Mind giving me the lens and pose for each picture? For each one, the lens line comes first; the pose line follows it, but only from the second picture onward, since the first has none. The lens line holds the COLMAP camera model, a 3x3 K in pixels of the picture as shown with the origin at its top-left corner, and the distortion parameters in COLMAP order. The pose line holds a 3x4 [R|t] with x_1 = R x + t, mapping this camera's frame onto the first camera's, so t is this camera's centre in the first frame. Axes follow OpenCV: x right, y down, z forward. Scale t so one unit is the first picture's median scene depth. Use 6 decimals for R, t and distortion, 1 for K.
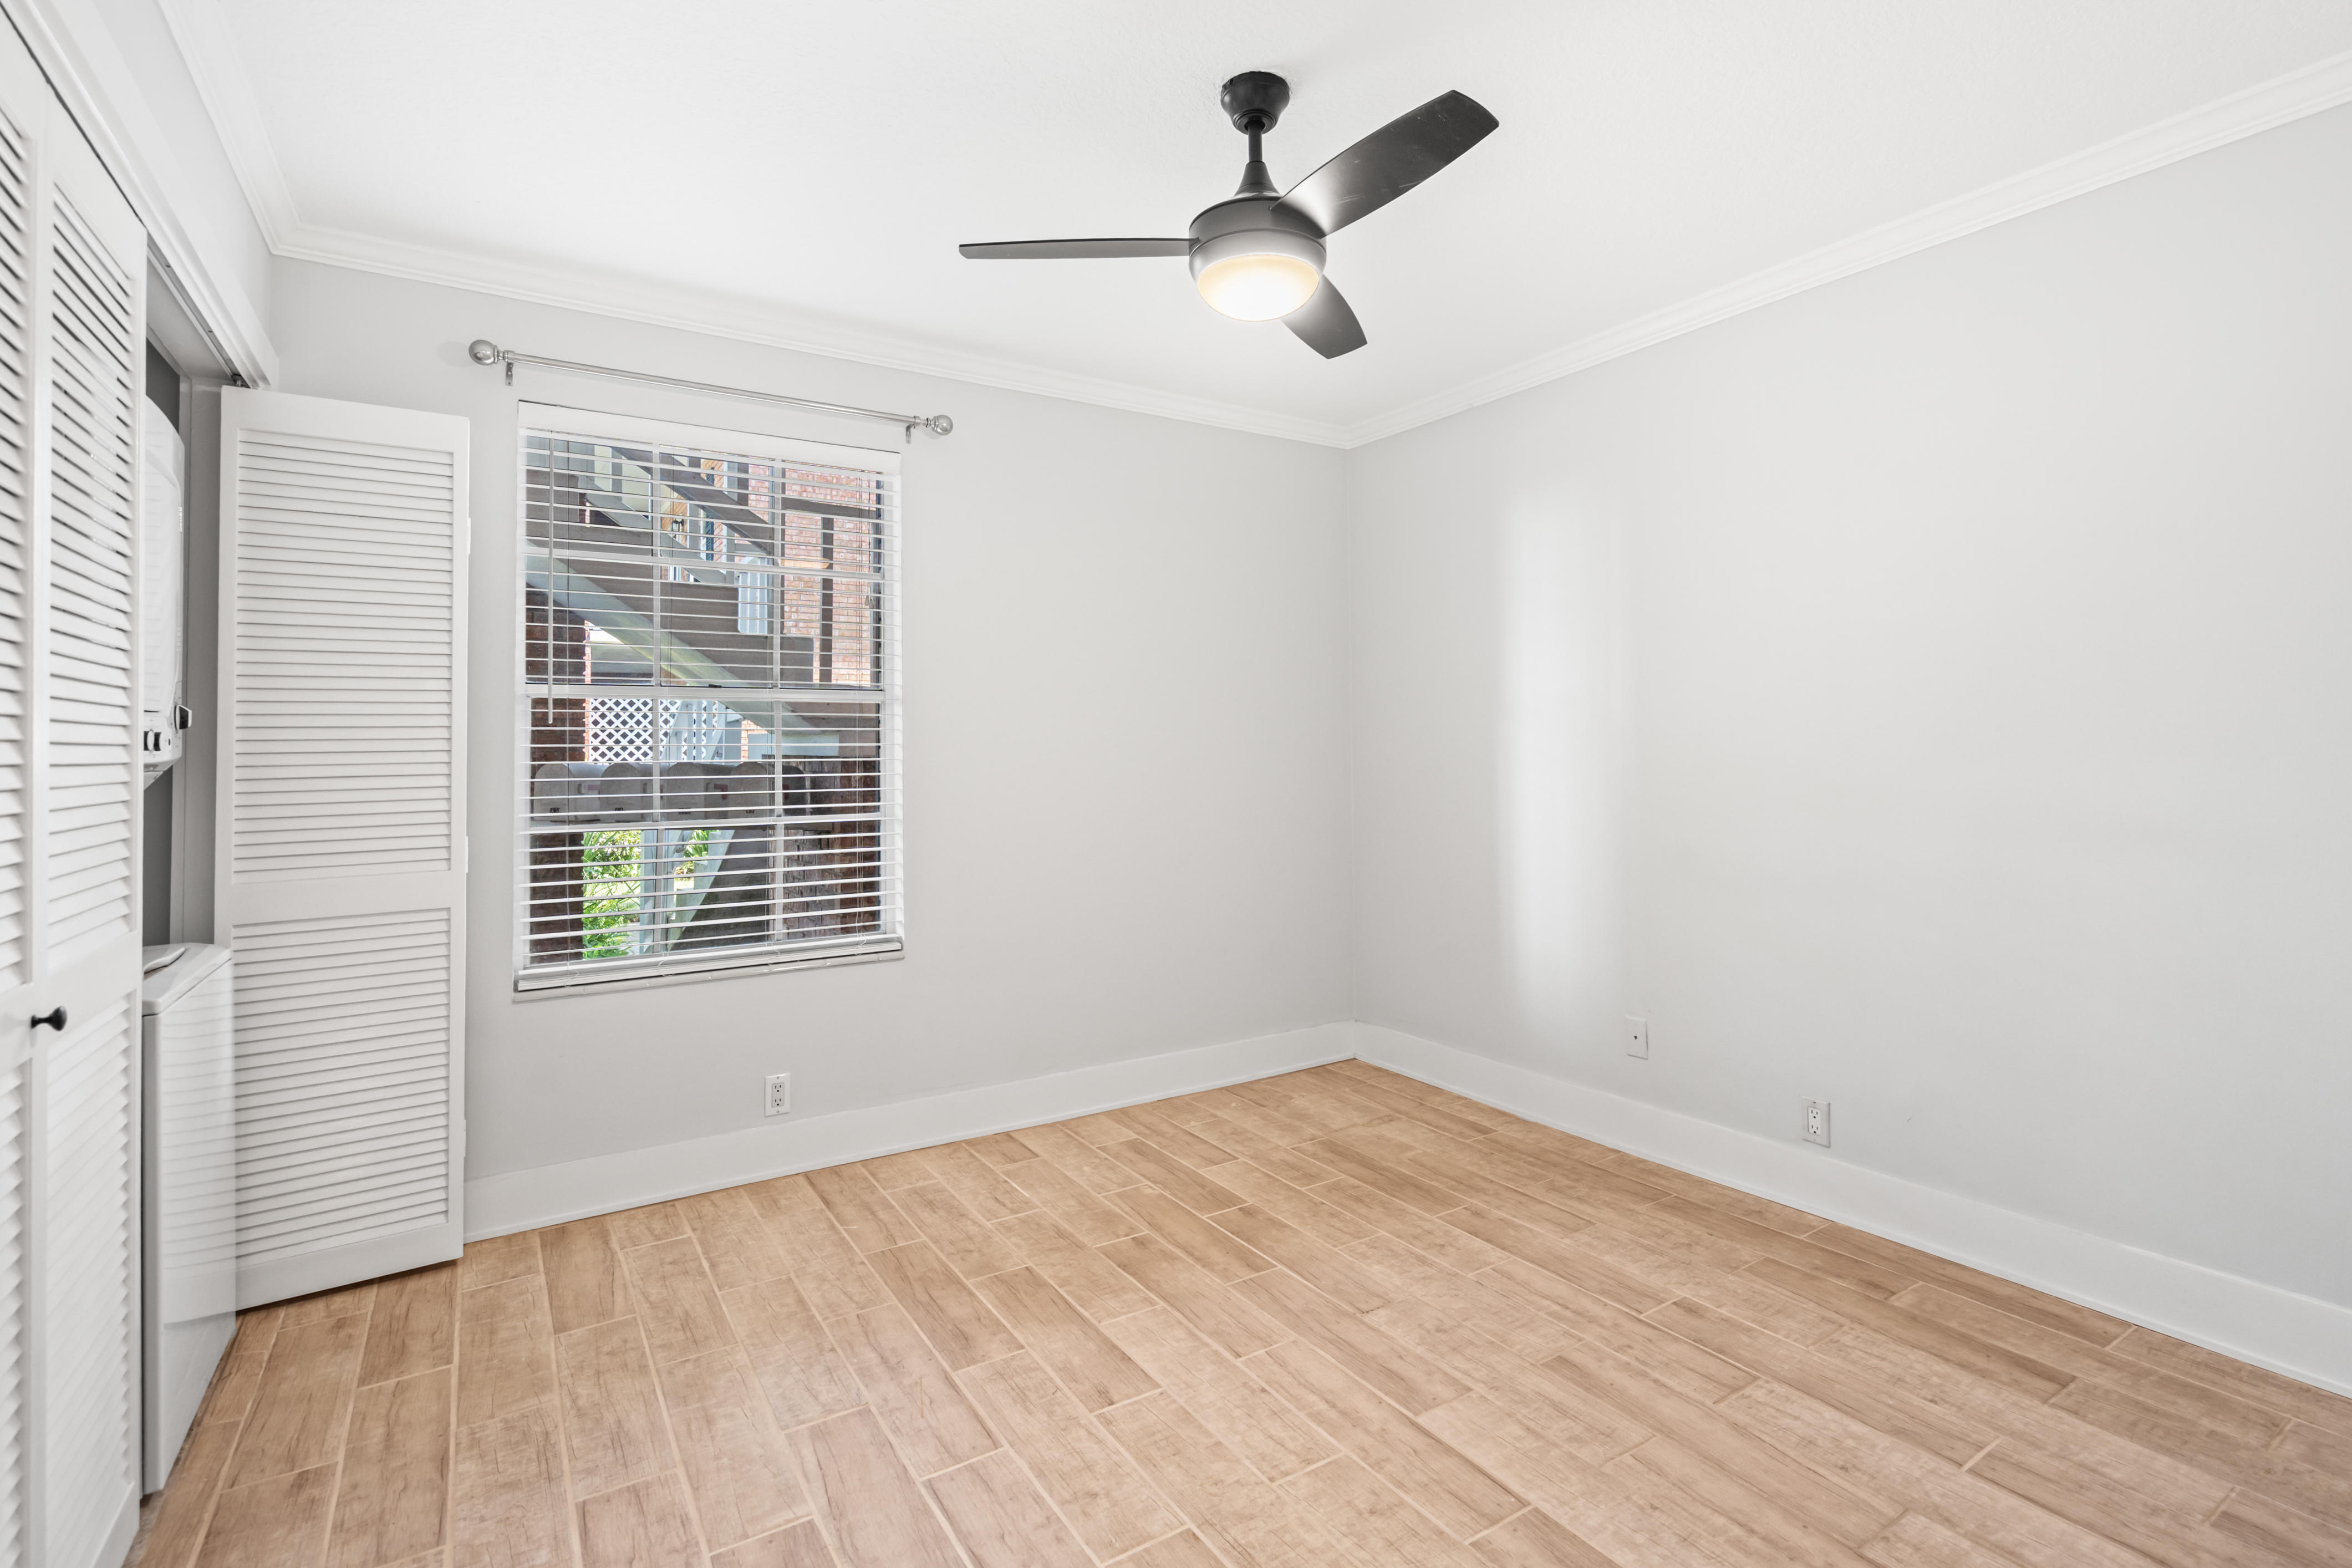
lens RADIAL K [[1107.6, 0, 1198.6], [0, 1107.6, 716.3], [0, 0, 1]] dist [-0.001855, 0.004696]
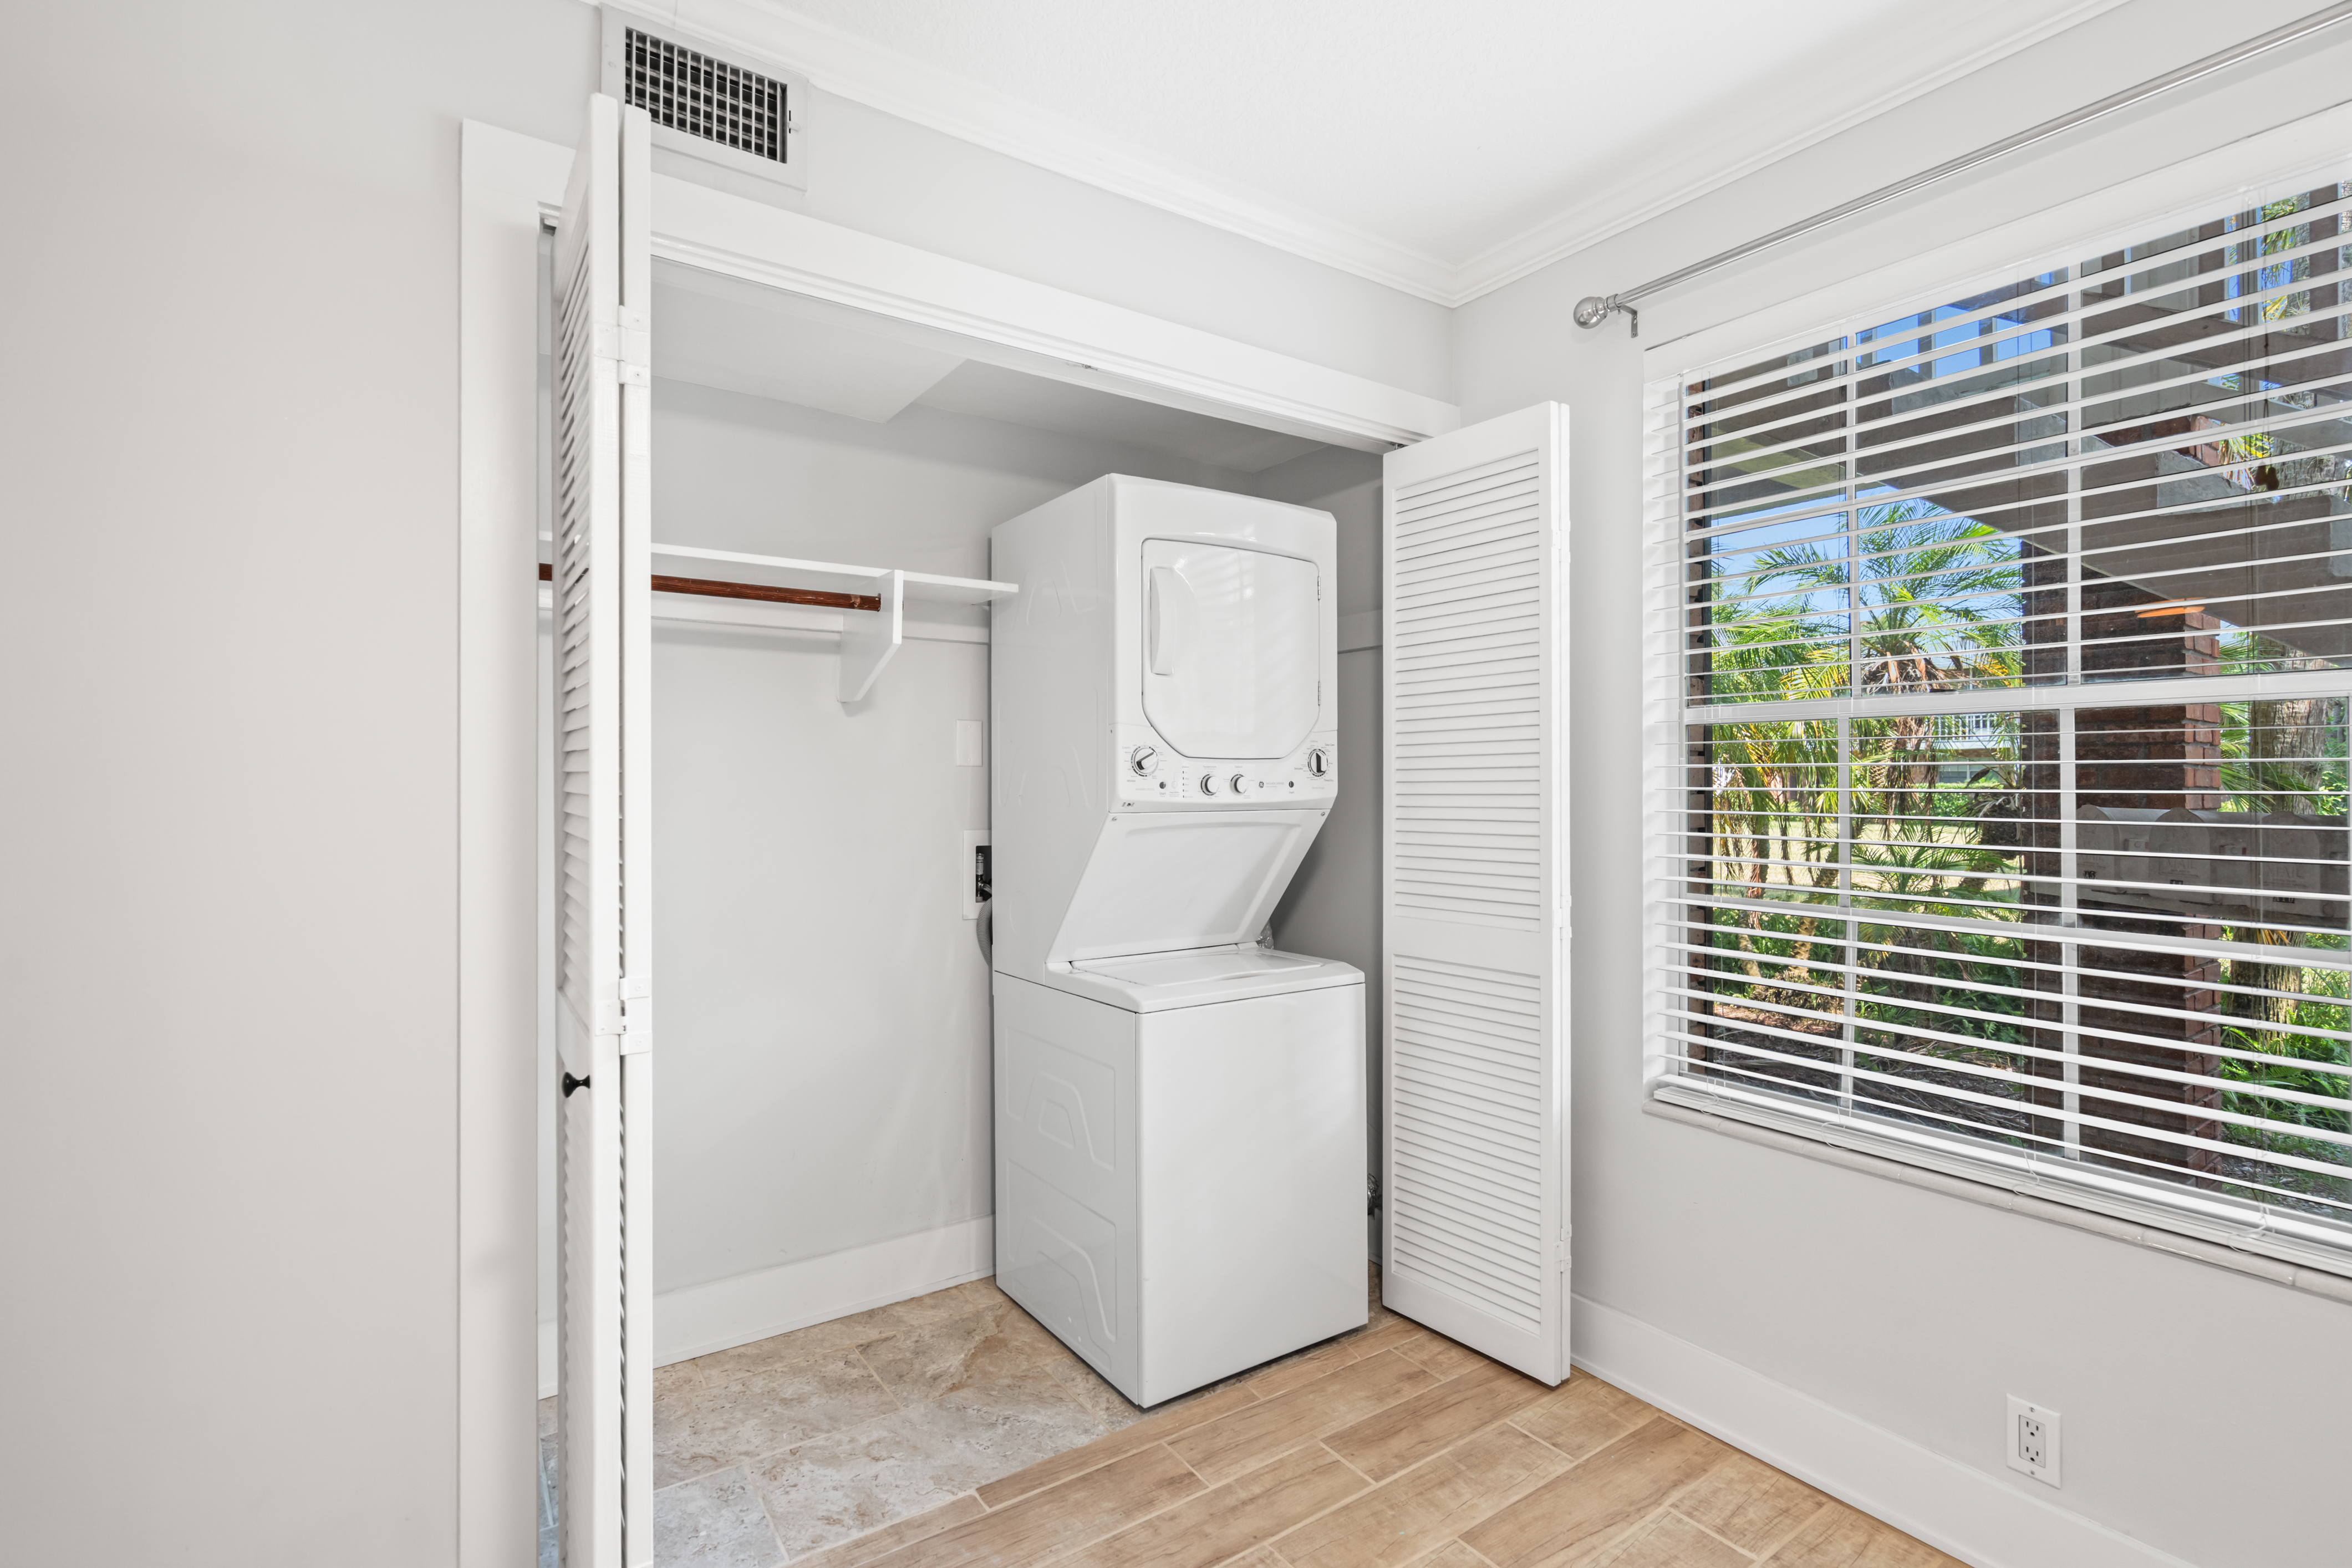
lens RADIAL K [[1092.1, 0, 1171.7], [0, 1092.1, 774.8], [0, 0, 1]] dist [-0.000237, 0.000090]
pose [[0.023747, 0.002874, -0.999714, 0.180336], [0.028525, 0.999587, 0.003551, 0.004774], [0.999311, -0.028601, 0.023655, 0.741024]]
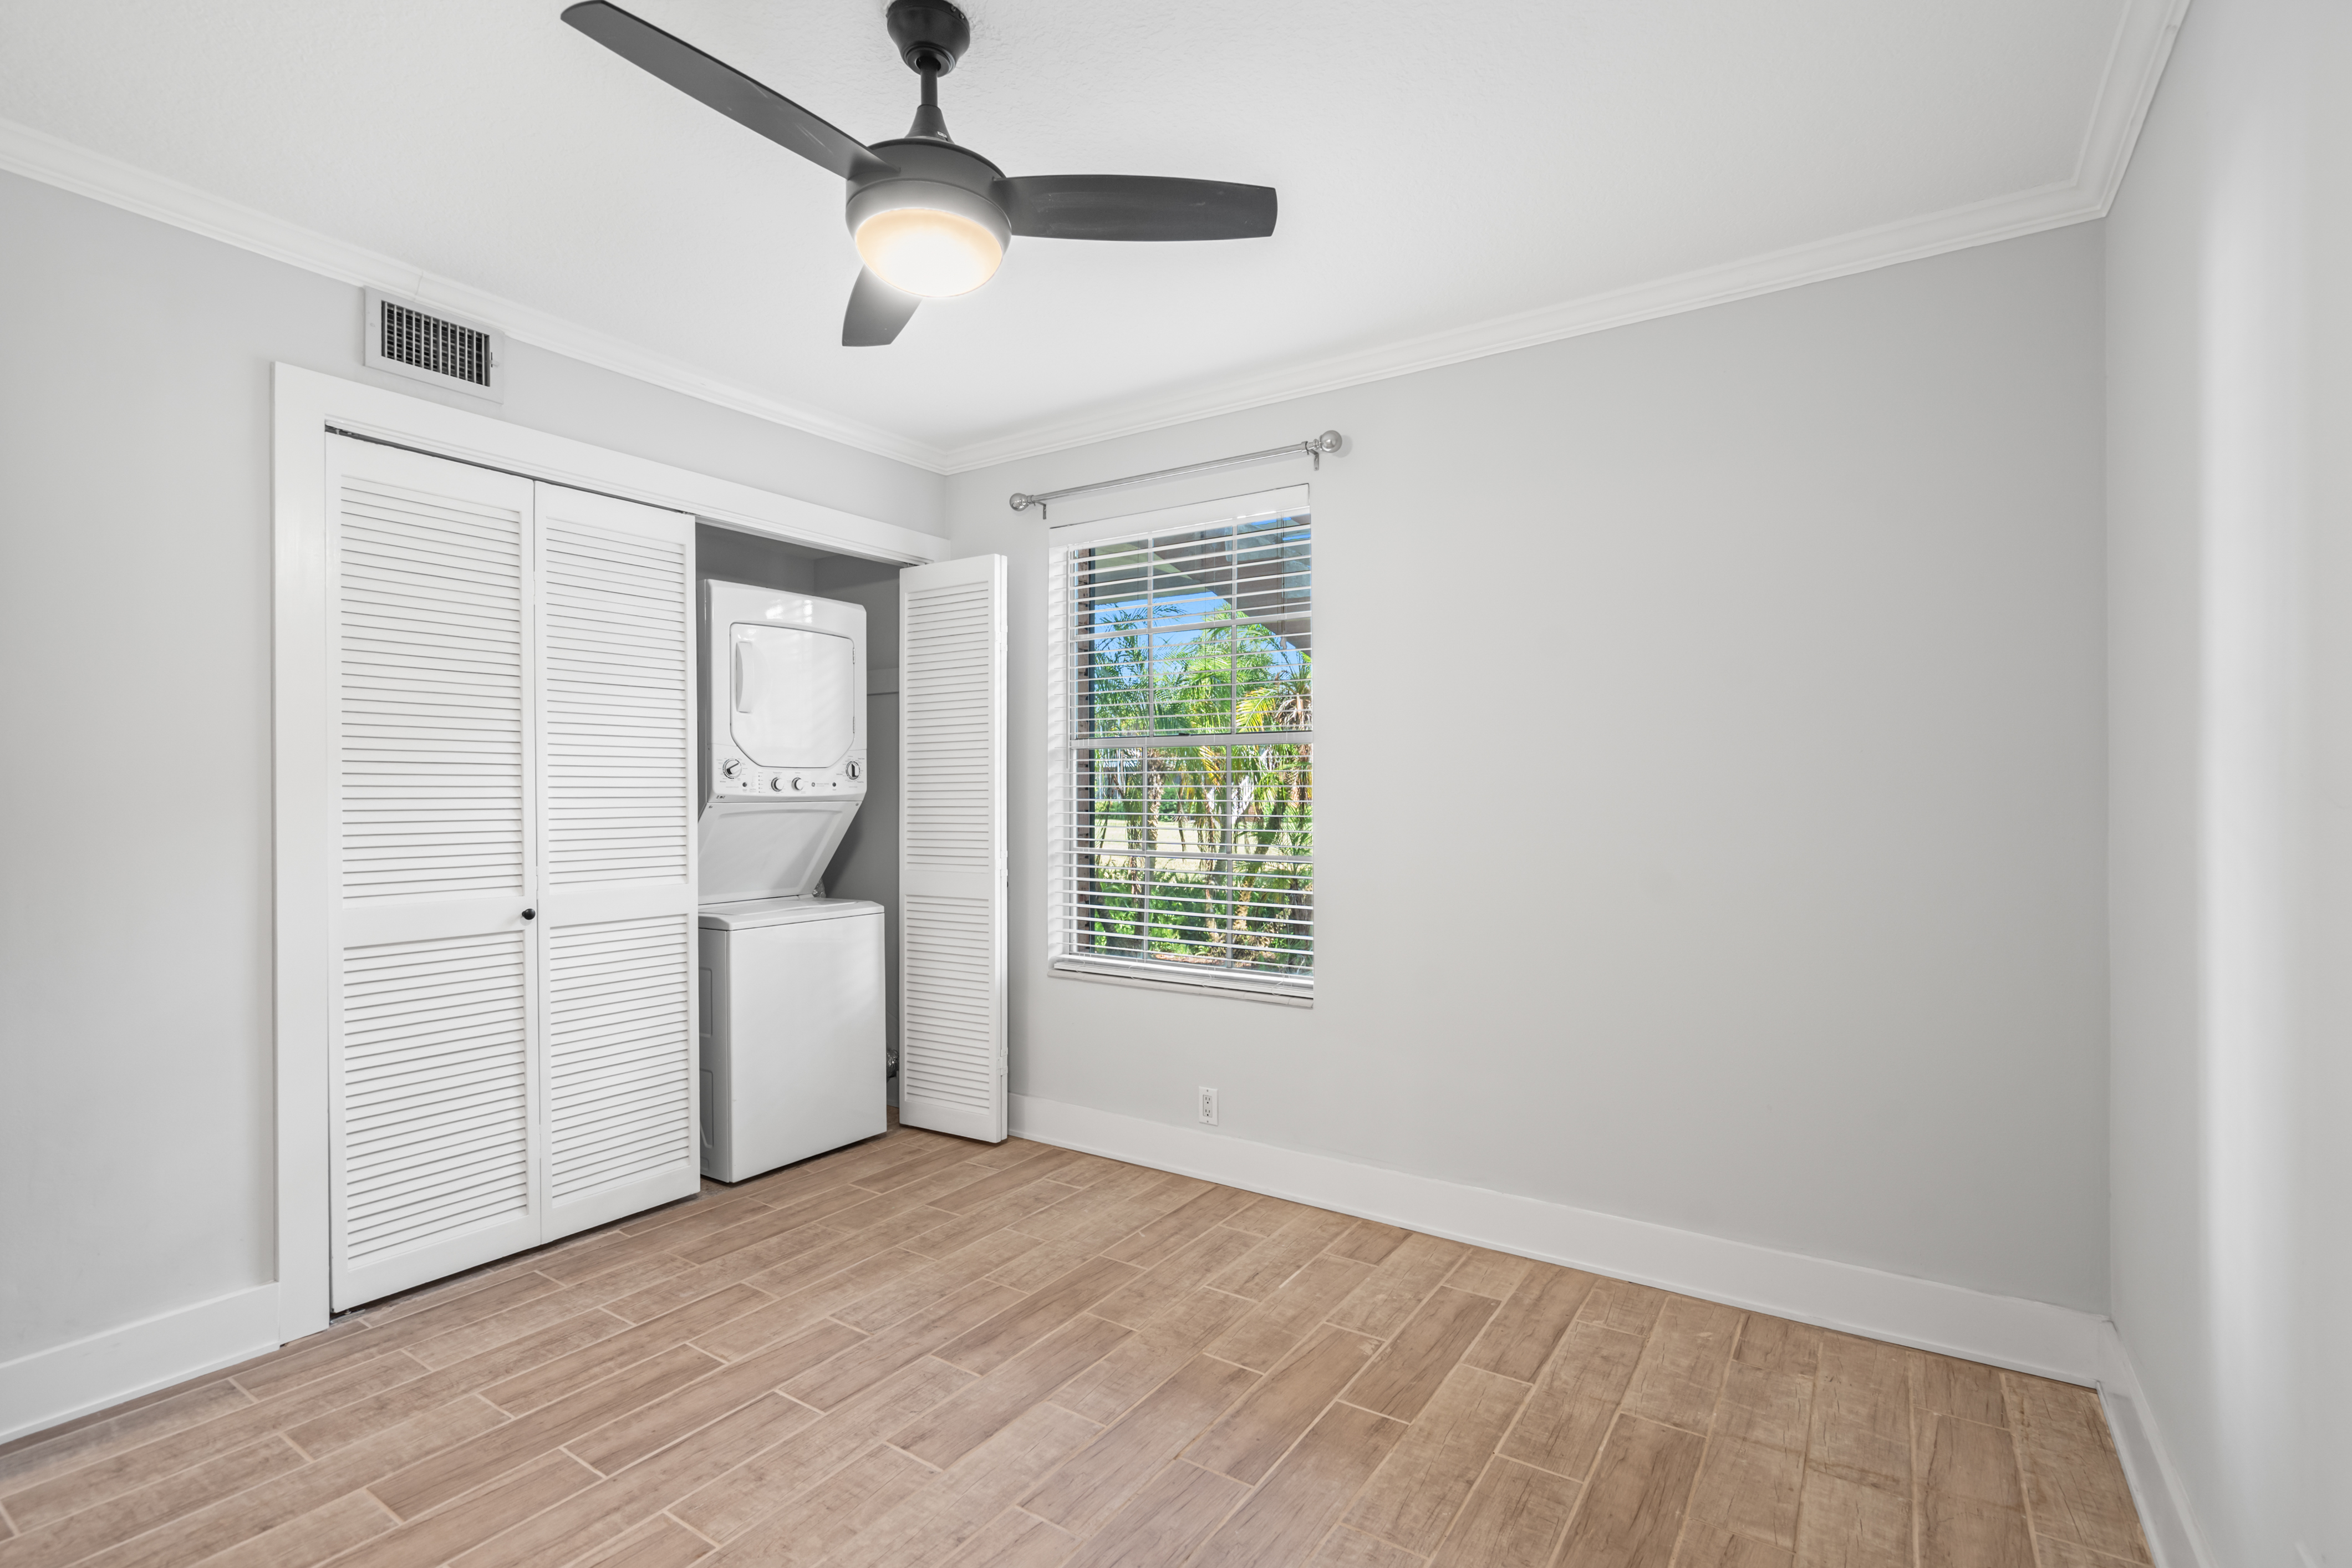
lens RADIAL K [[1094.4, 0, 1179.5], [0, 1094.4, 788.9], [0, 0, 1]] dist [-0.002697, 0.000393]
pose [[0.395836, 0.007341, -0.918292, 0.770789], [0.024092, 0.999541, 0.018376, 0.009903], [0.918005, -0.029397, 0.395478, 0.712027]]
